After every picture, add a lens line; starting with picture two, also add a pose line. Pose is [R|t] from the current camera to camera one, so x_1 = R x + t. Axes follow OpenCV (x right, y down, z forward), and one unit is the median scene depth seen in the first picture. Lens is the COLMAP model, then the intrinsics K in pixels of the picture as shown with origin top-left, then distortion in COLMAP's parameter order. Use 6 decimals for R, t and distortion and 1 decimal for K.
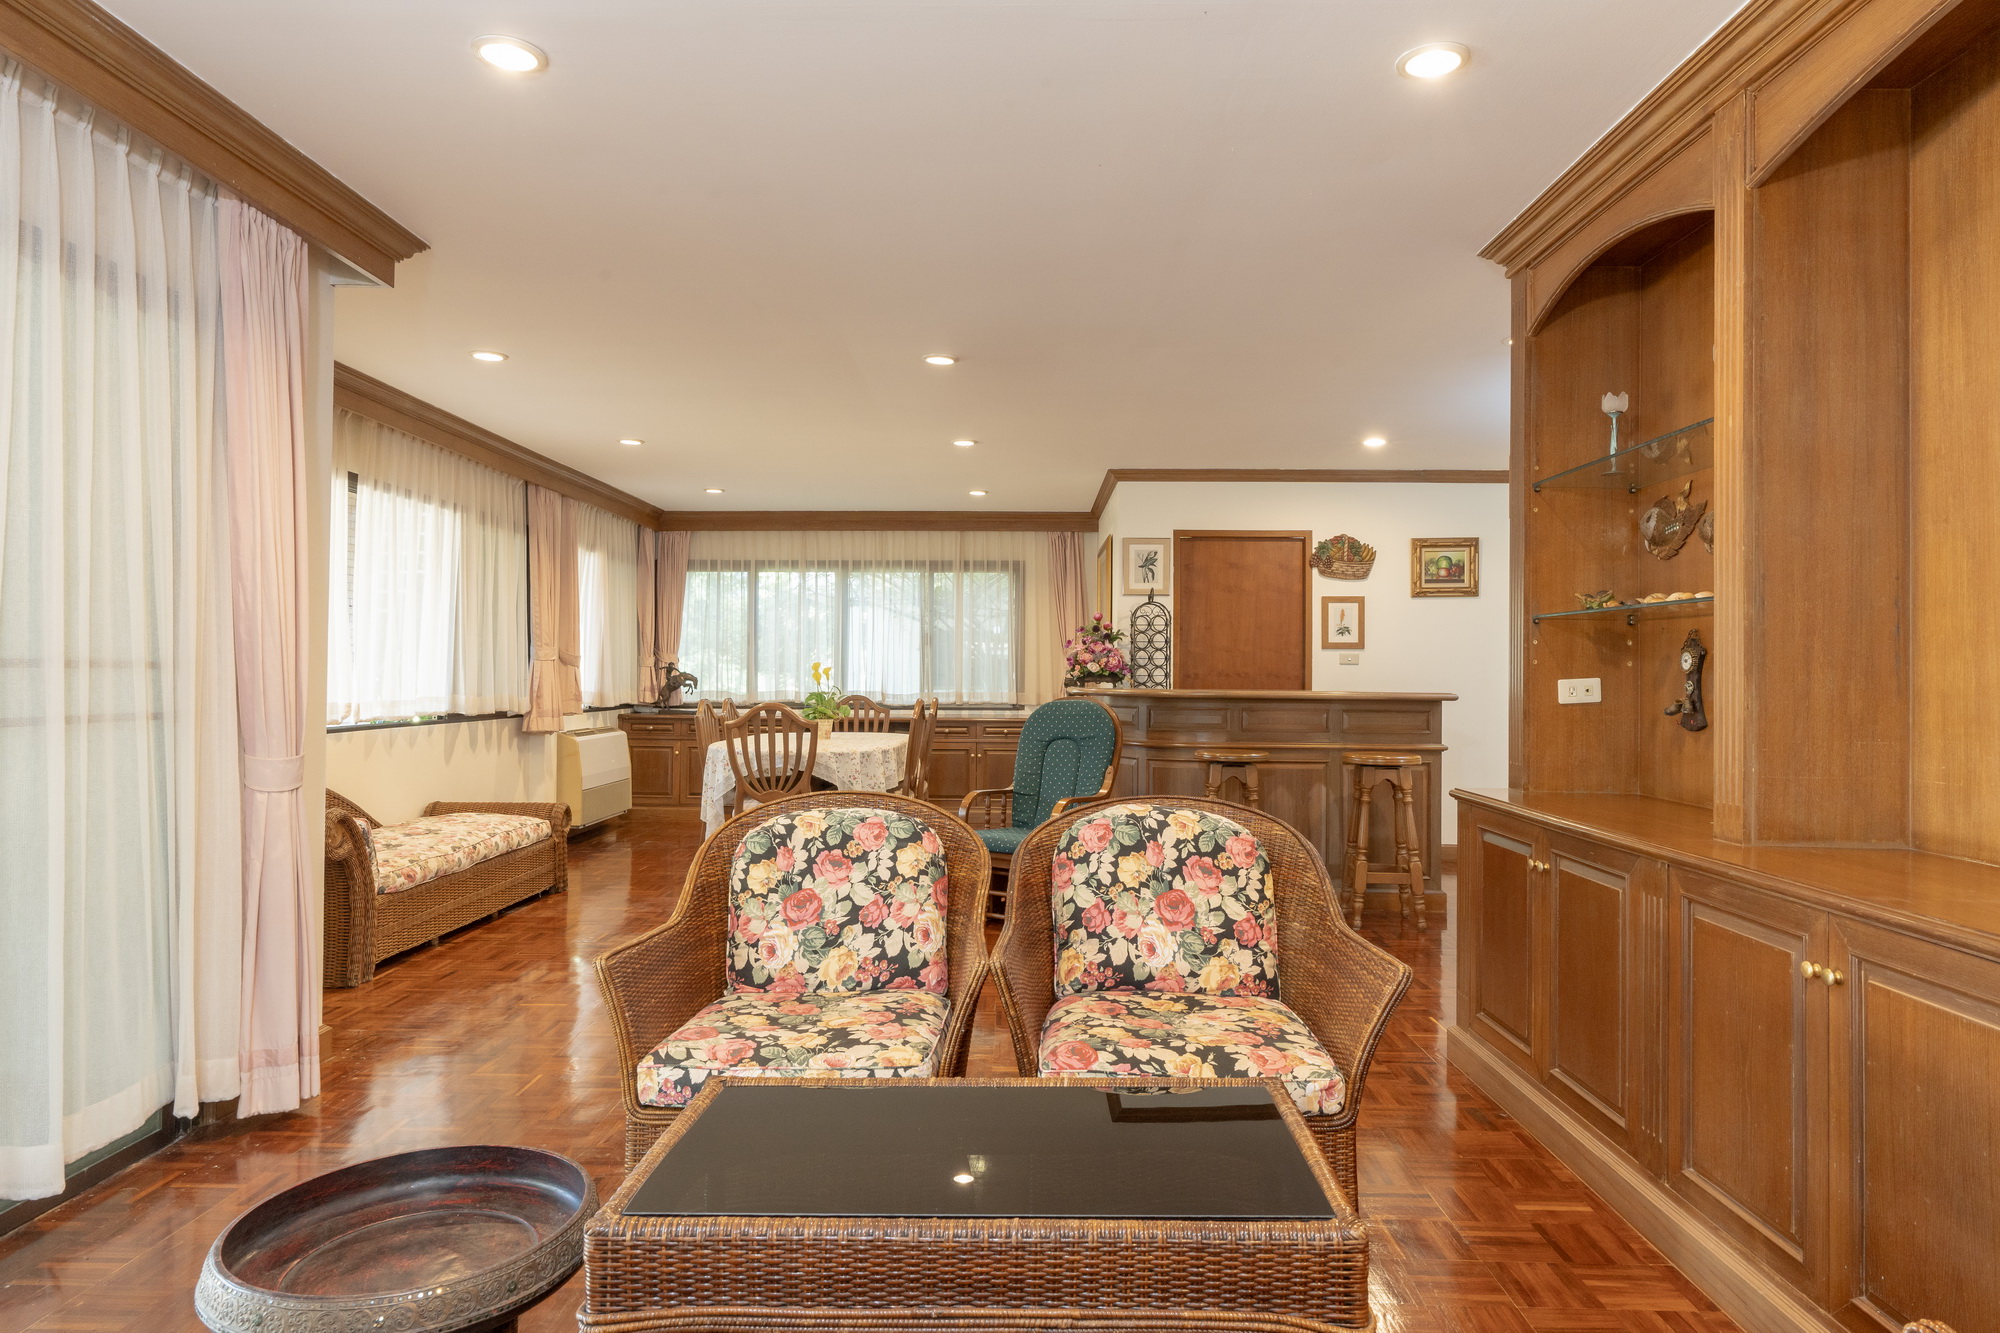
lens RADIAL K [[1177.9, 0, 1006.5], [0, 1177.9, 665.0], [0, 0, 1]] dist [-0.001722, -0.001050]
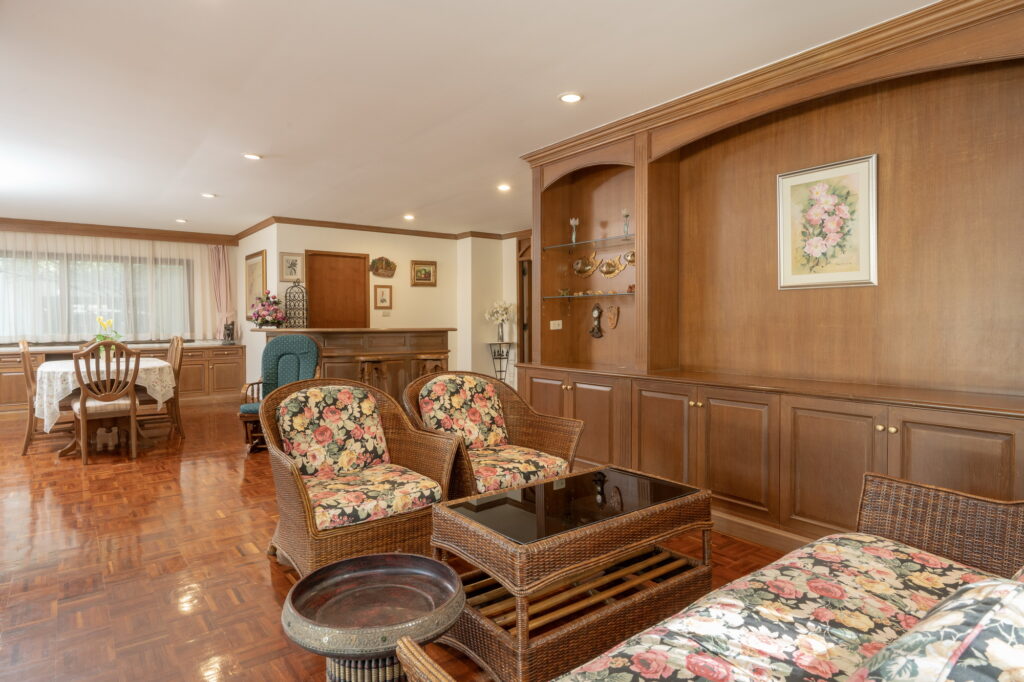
lens RADIAL K [[587.2, 0, 506.7], [0, 587.2, 332.2], [0, 0, 1]] dist [-0.006806, 0.001126]
pose [[0.786860, -0.022519, 0.616721, -0.282282], [0.006098, 0.999569, 0.028718, -0.000712], [-0.617101, -0.018836, 0.786658, -0.002944]]
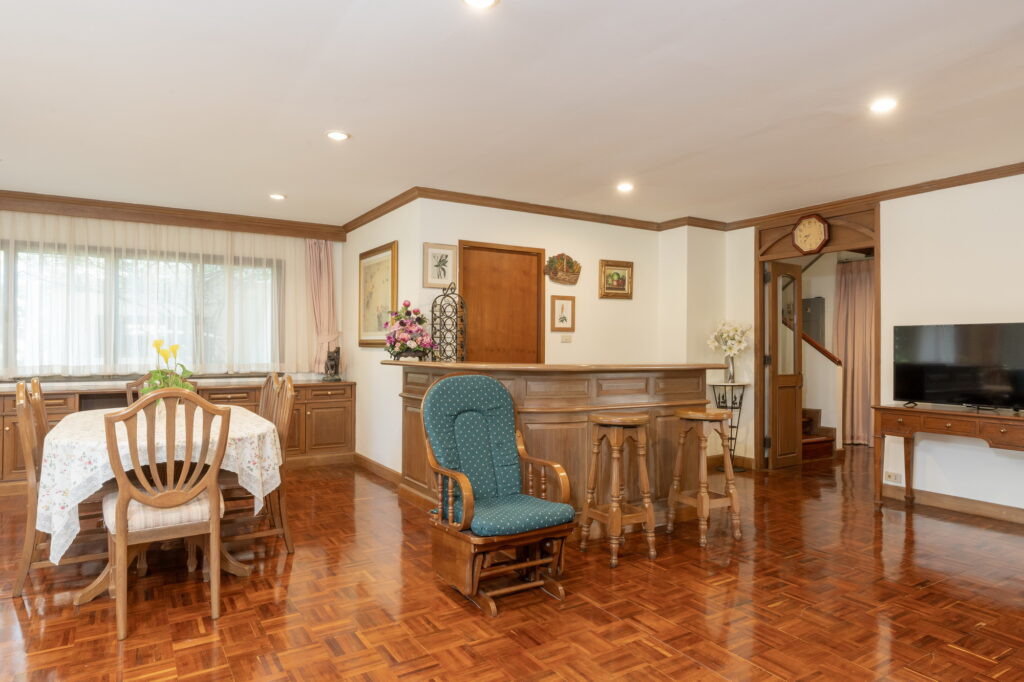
lens RADIAL K [[622.2, 0, 512.2], [0, 622.2, 345.2], [0, 0, 1]] dist [-0.005962, 0.003743]
pose [[0.839106, -0.000414, 0.543968, -0.250997], [-0.003970, 0.999968, 0.006885, -0.003026], [-0.543954, -0.007937, 0.839077, 0.525733]]
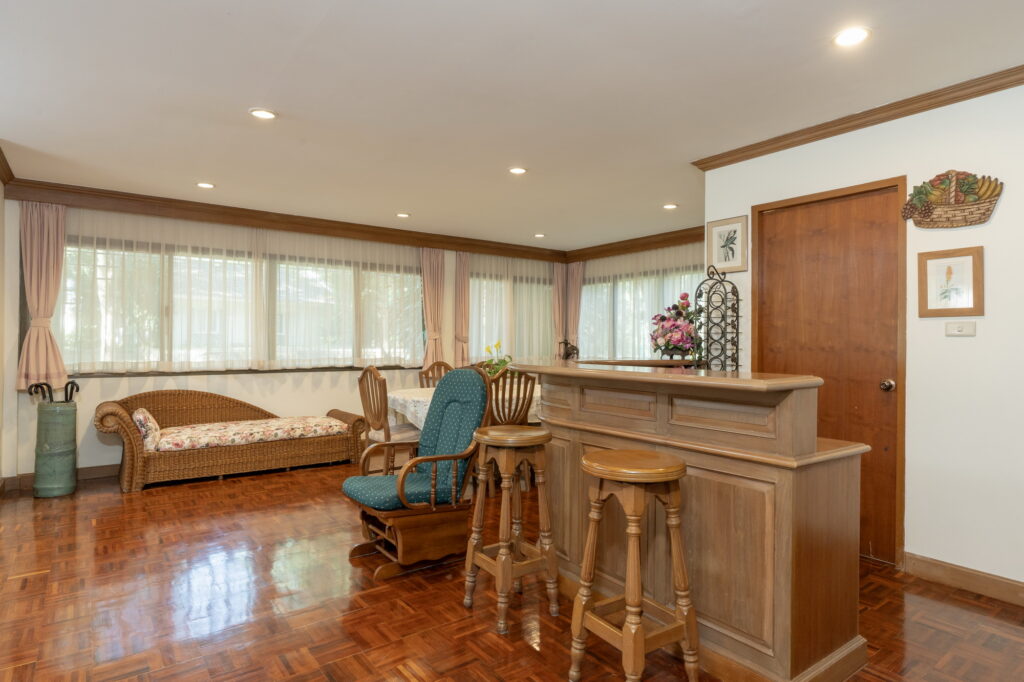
lens RADIAL K [[574.0, 0, 506.2], [0, 574.0, 346.2], [0, 0, 1]] dist [-0.005197, -0.000647]
pose [[0.604481, 0.001320, -0.796618, 0.555622], [0.006924, 0.999952, 0.006912, 0.001896], [0.796589, -0.009694, 0.604443, 0.723122]]
